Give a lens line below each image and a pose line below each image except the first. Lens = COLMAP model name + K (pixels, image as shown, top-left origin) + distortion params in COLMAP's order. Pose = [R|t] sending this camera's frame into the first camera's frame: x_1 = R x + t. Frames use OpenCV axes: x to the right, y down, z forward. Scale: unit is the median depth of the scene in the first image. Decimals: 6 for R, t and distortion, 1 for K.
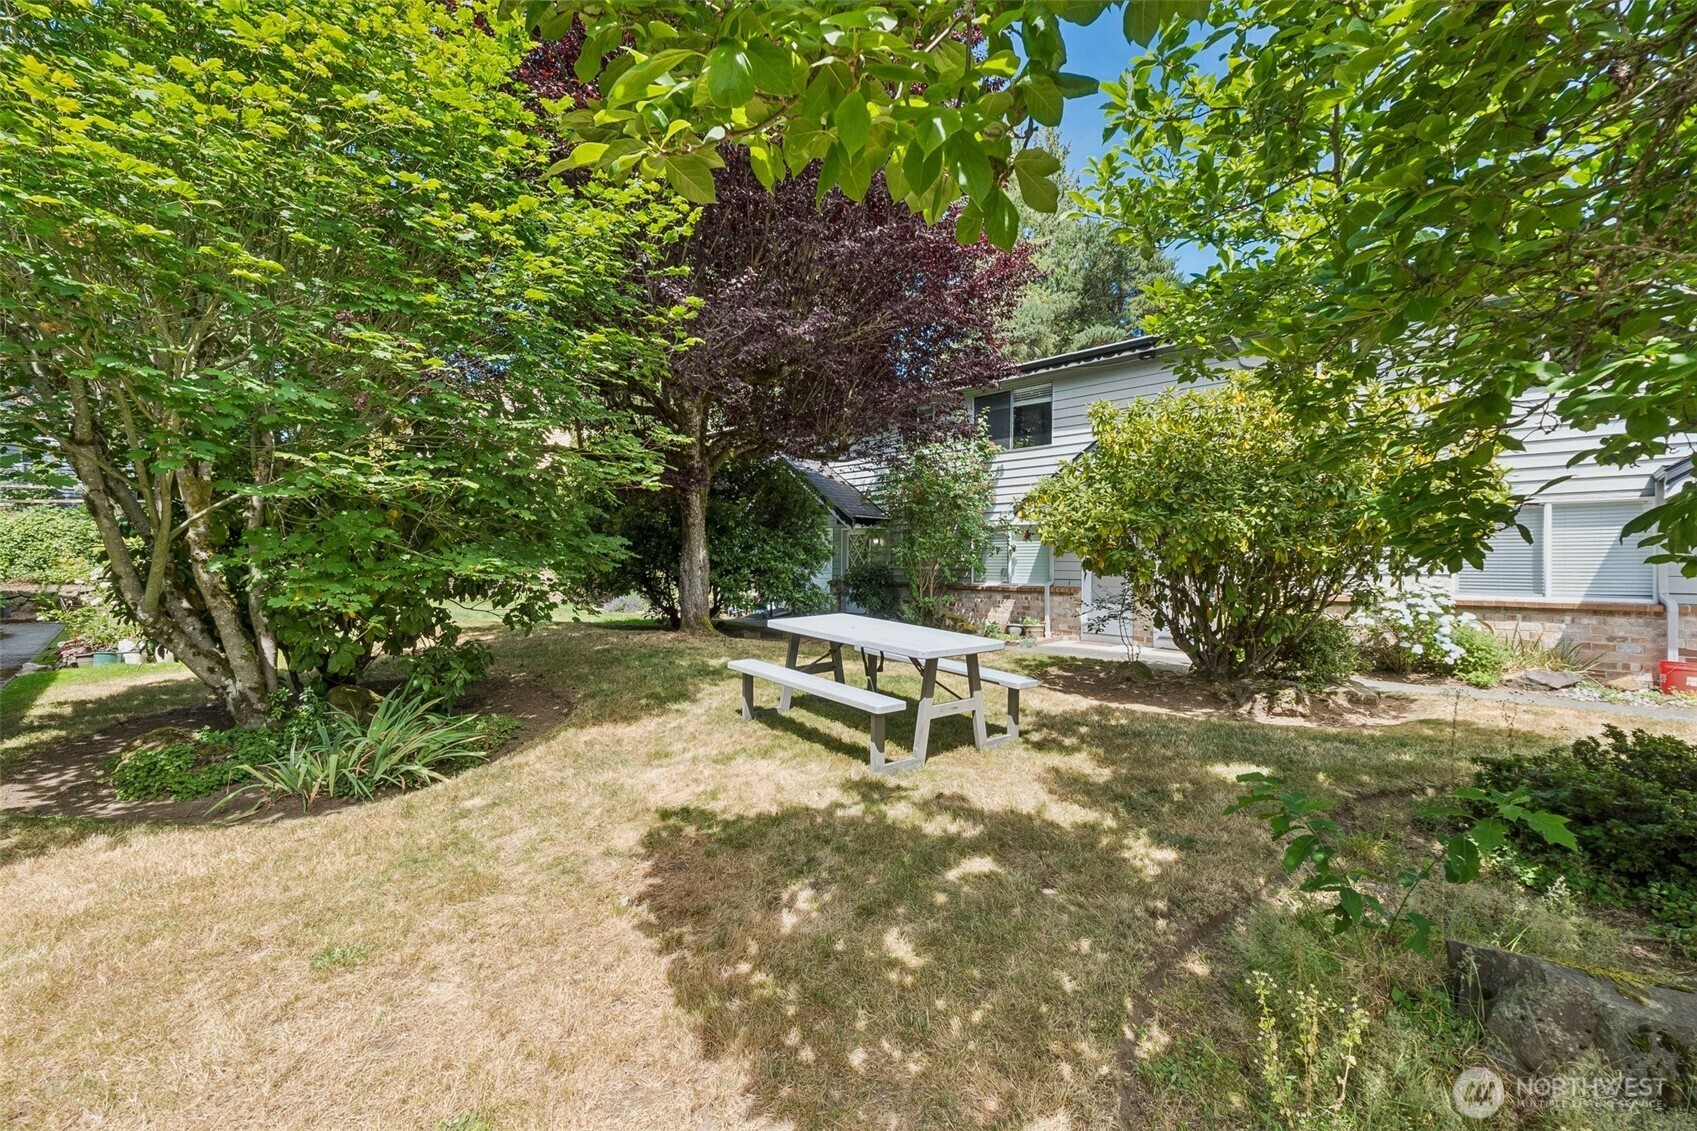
lens RADIAL K [[733.4, 0, 856.8], [0, 733.4, 551.0], [0, 0, 1]] dist [-0.016504, -0.000023]
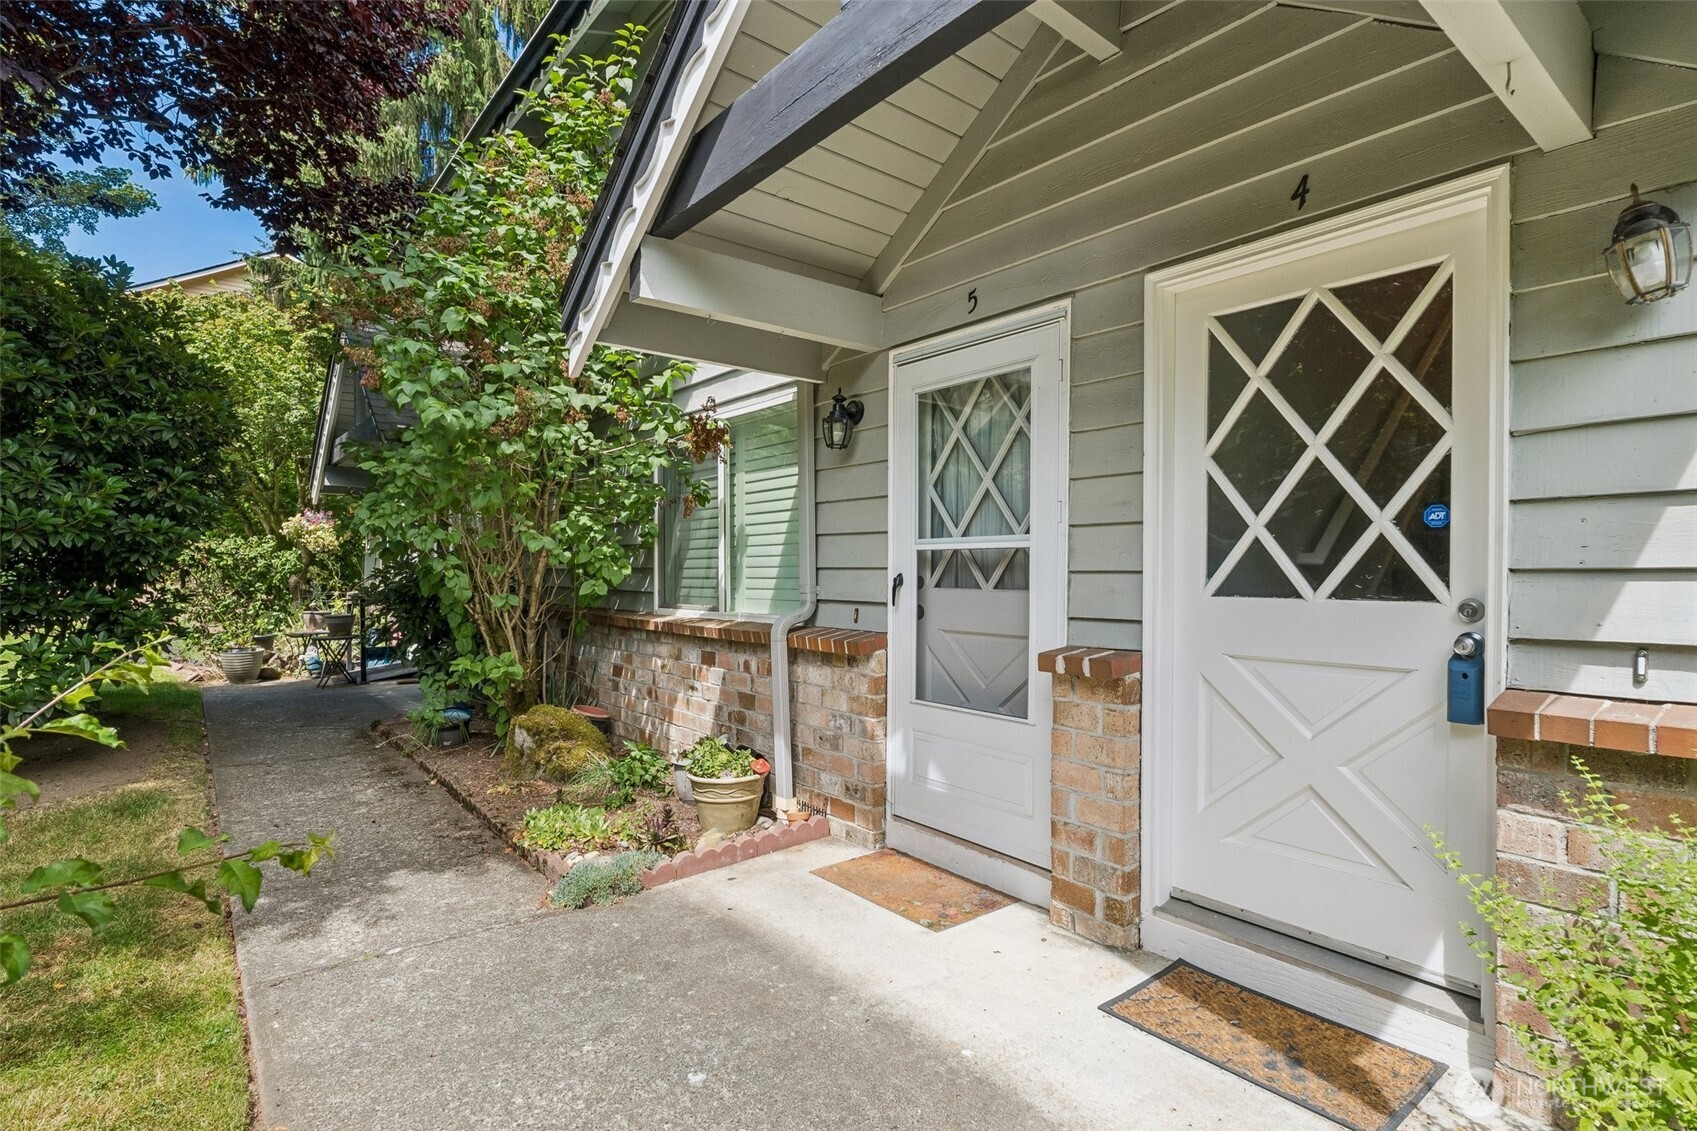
lens RADIAL K [[844.9, 0, 847.5], [0, 844.9, 572.6], [0, 0, 1]] dist [-0.002144, -0.000181]
pose [[0.994147, -0.001257, -0.108030, 0.323187], [0.003273, 0.999824, 0.018491, 0.022895], [0.107987, -0.018737, 0.993976, 0.712641]]
